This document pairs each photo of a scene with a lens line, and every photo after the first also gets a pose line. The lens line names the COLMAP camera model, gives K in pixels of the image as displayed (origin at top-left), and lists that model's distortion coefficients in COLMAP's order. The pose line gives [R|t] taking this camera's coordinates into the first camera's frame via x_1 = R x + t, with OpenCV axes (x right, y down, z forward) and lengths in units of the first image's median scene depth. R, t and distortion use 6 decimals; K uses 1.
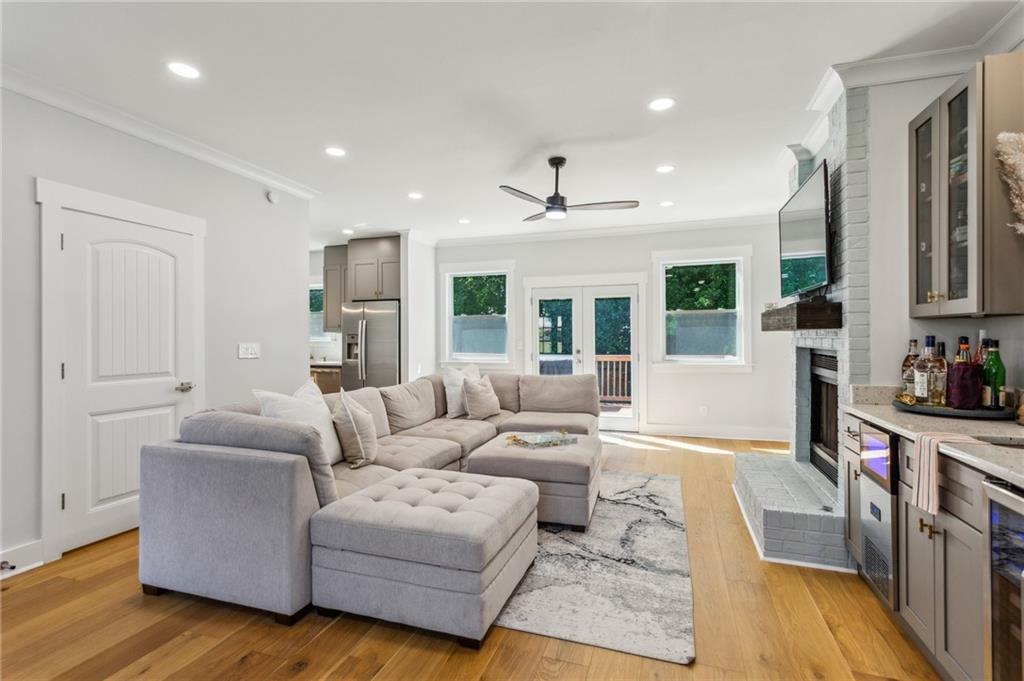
lens RADIAL K [[486.8, 0, 509.1], [0, 486.8, 336.5], [0, 0, 1]] dist [0.004037, 0.000637]
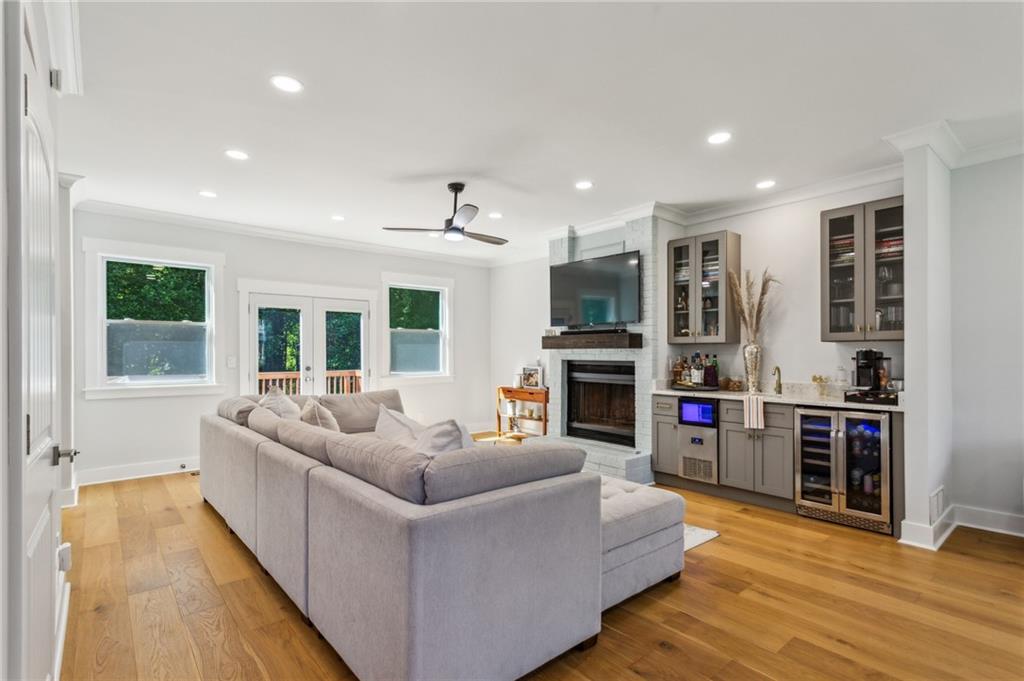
lens RADIAL K [[491.7, 0, 512.9], [0, 491.7, 350.6], [0, 0, 1]] dist [-0.001304, -0.000134]
pose [[0.513317, 0.006066, 0.858178, -0.465681], [-0.003918, 0.999981, -0.004725, 0.000803], [-0.858190, -0.000937, 0.513331, 0.211663]]
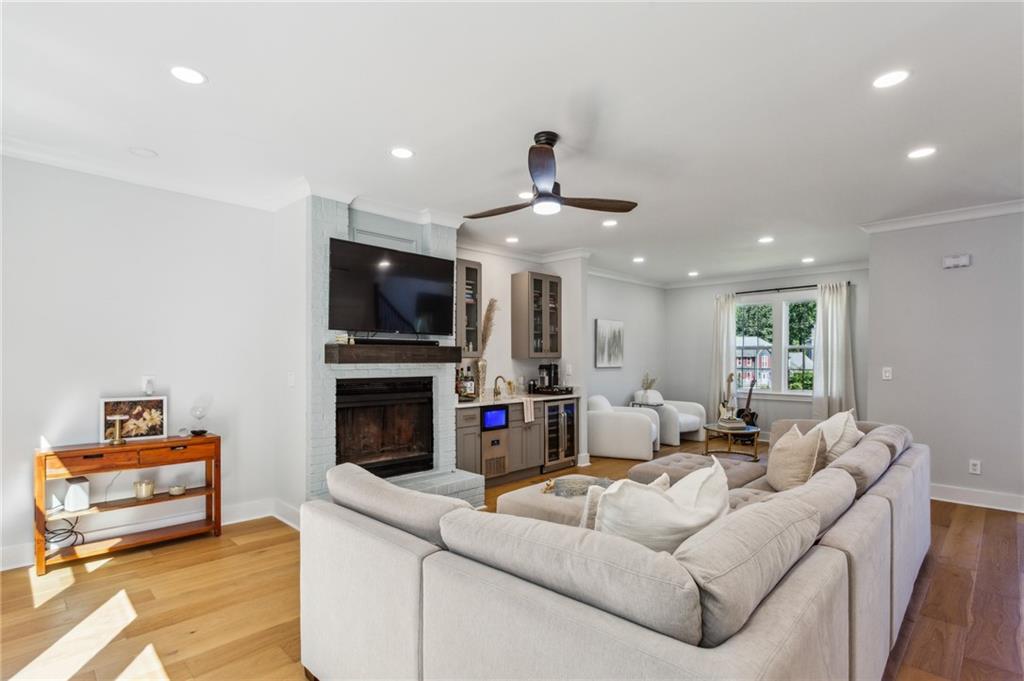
lens RADIAL K [[506.4, 0, 516.1], [0, 506.4, 363.3], [0, 0, 1]] dist [-0.001703, -0.000287]
pose [[-0.902952, -0.000062, 0.429741, -0.126173], [0.002333, 0.999985, 0.005047, -0.009060], [-0.429735, 0.005560, -0.902938, 1.062167]]
